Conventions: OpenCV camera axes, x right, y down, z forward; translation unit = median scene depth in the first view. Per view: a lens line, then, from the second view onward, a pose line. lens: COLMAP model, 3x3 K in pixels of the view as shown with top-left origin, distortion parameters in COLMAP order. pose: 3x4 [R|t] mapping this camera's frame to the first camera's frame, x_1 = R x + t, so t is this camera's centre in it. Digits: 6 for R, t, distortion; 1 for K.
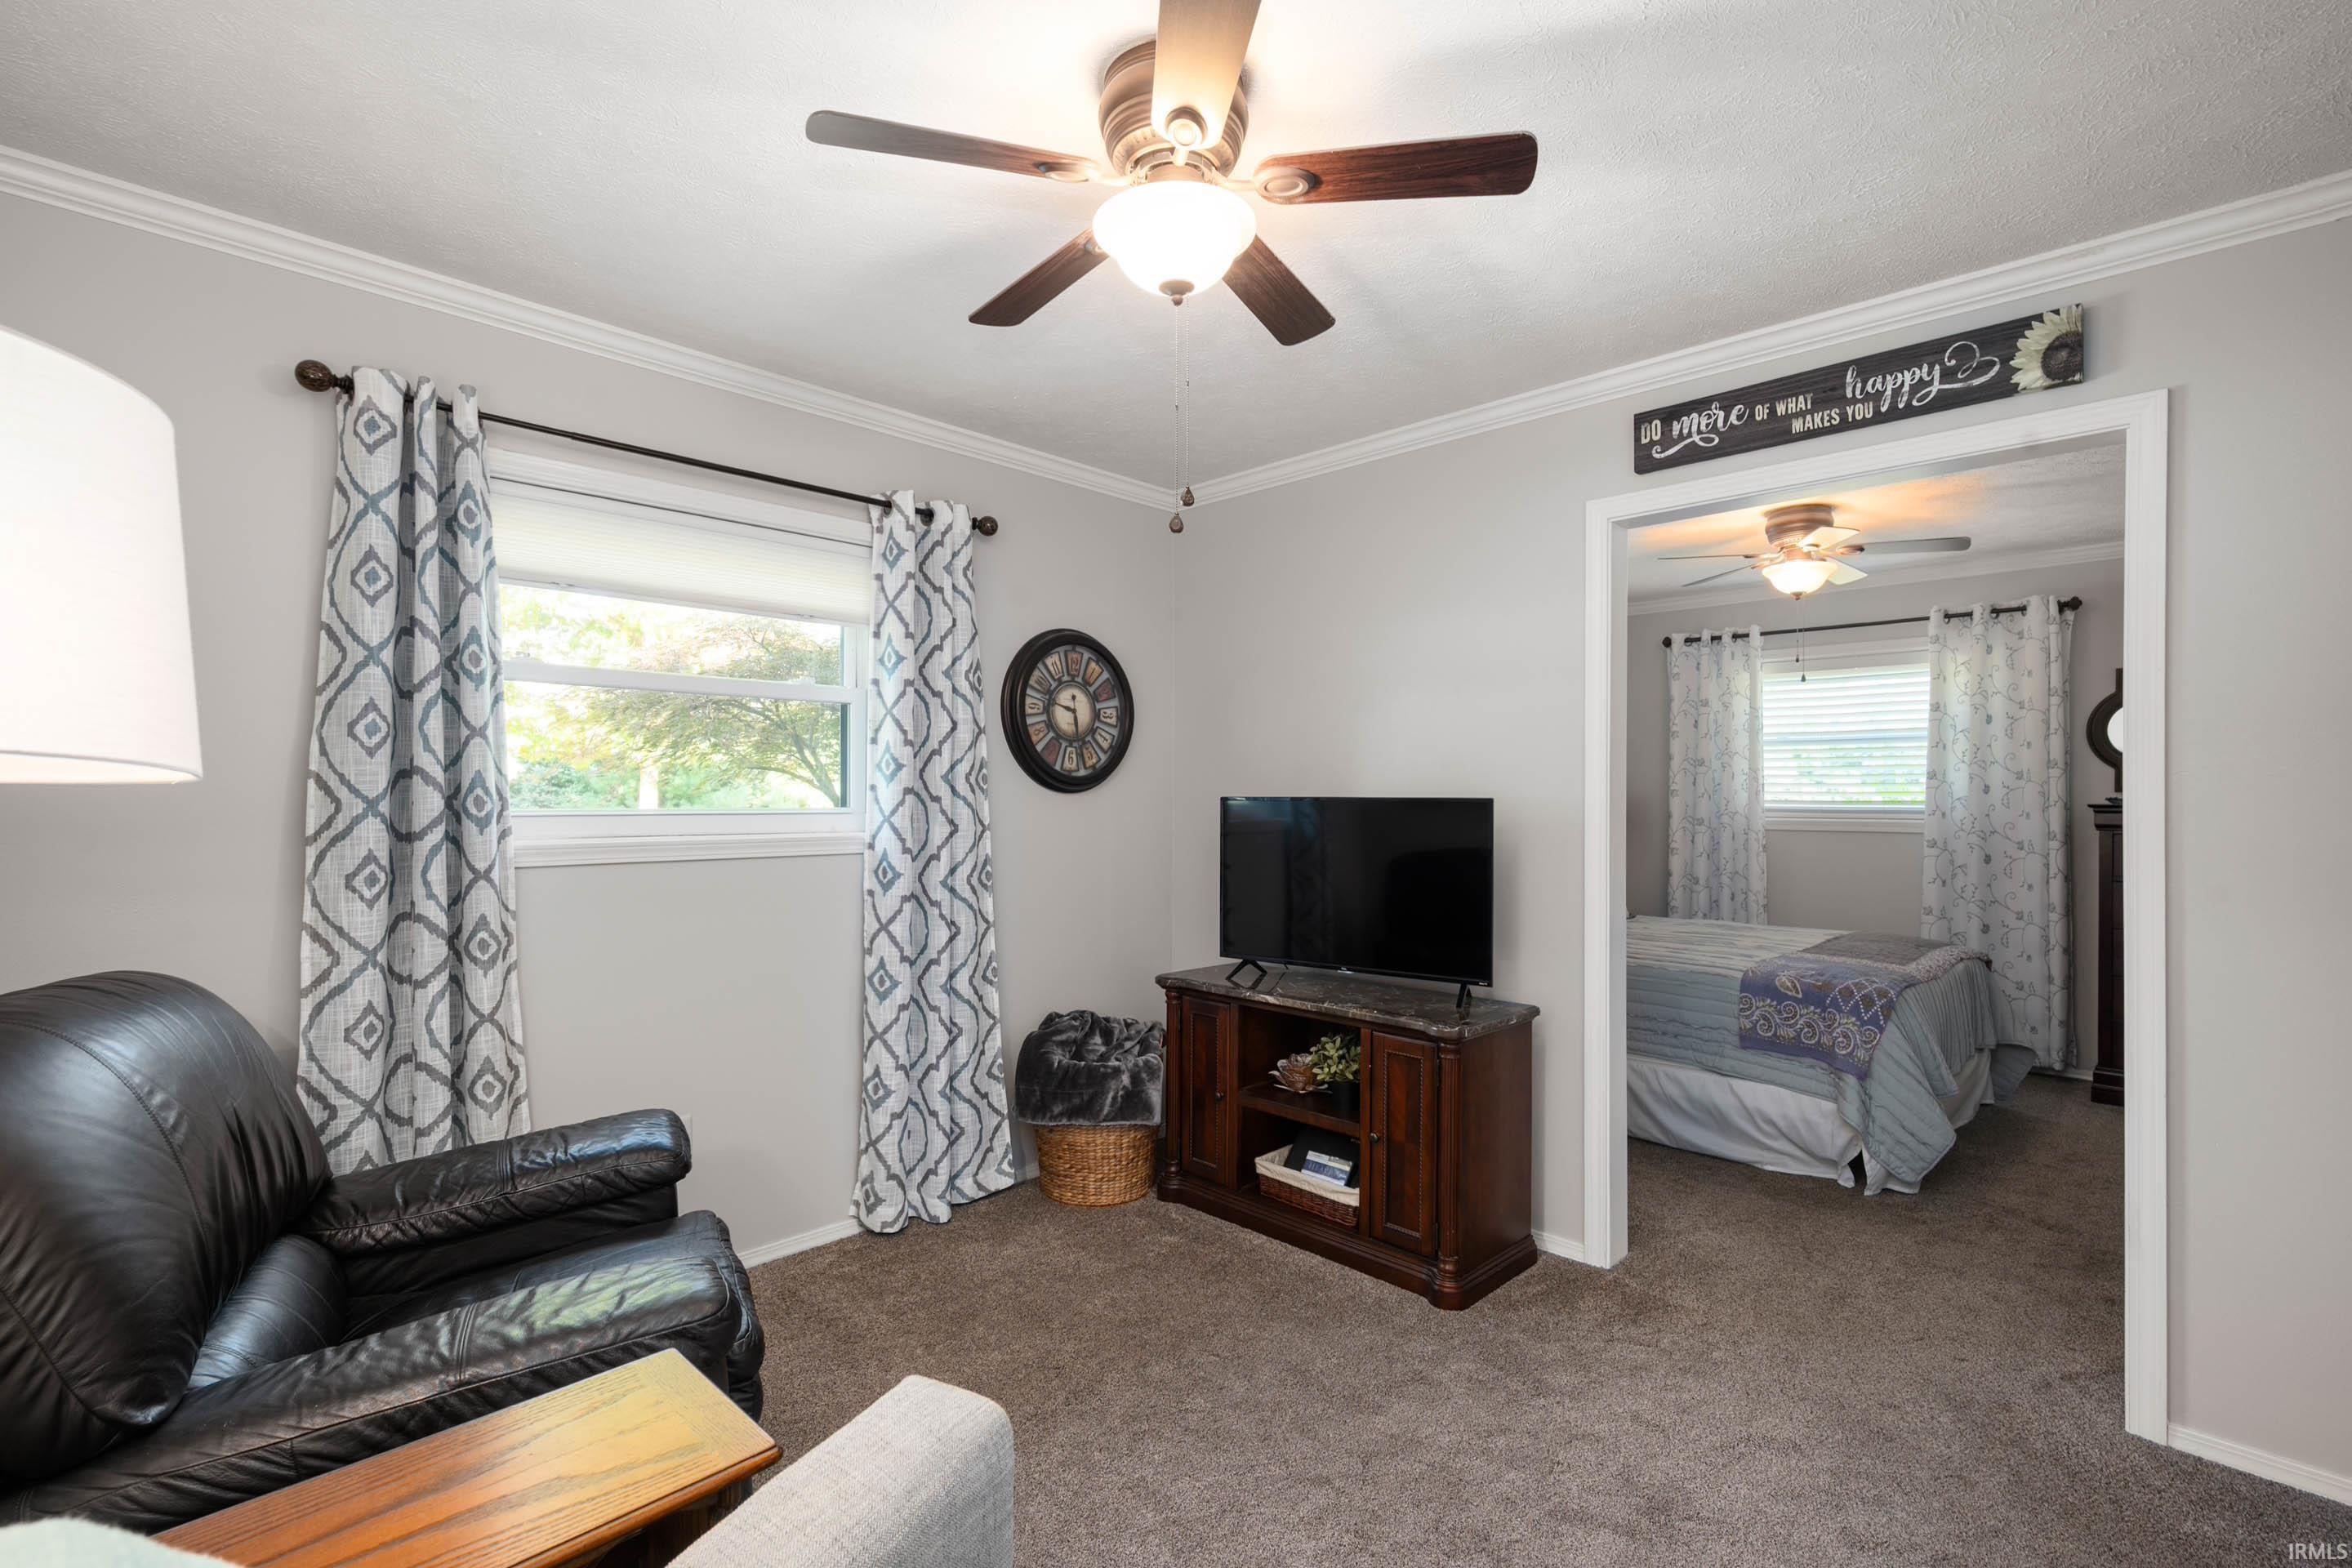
lens RADIAL K [[1091.6, 0, 1184.2], [0, 1091.6, 796.9], [0, 0, 1]] dist [0.000197, 0.000059]
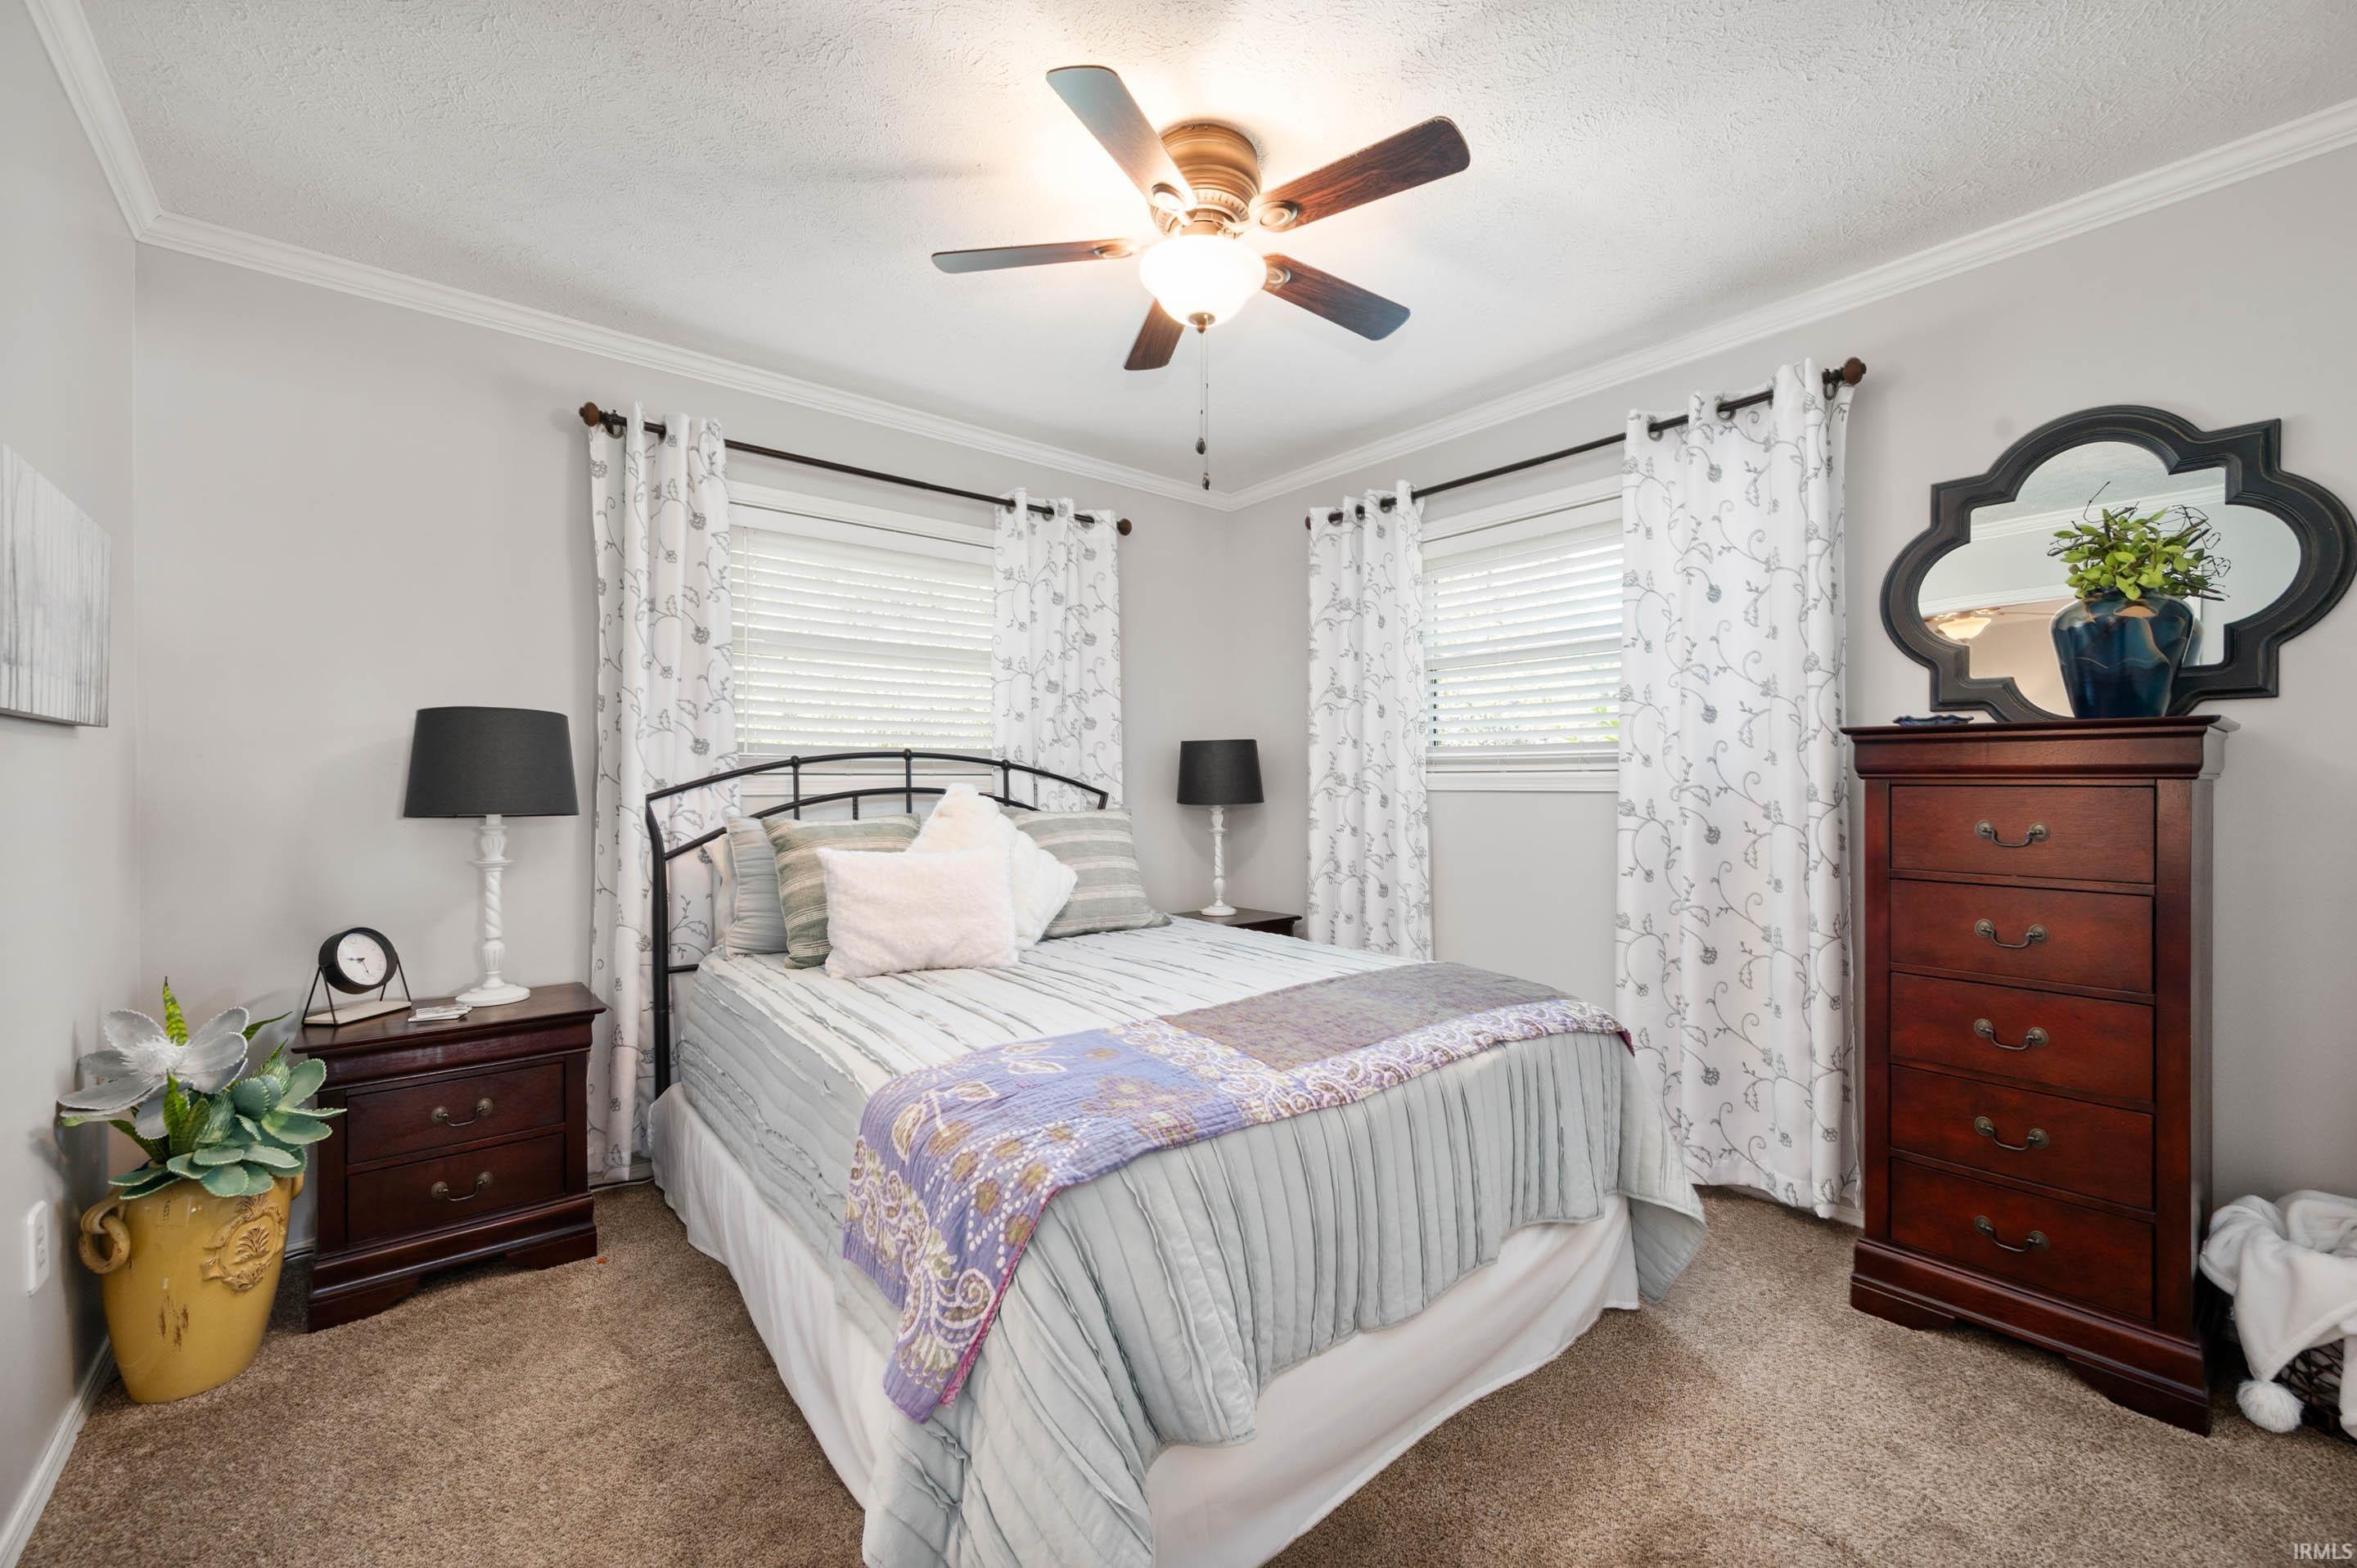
lens RADIAL K [[926.3, 0, 1178.5], [0, 926.3, 784.0], [0, 0, 1]] dist [-0.001022, -0.000123]
pose [[0.992908, 0.001033, -0.118880, 0.101964], [-0.001494, 0.999992, -0.003793, 0.006381], [0.118875, 0.003944, 0.992901, 0.095016]]
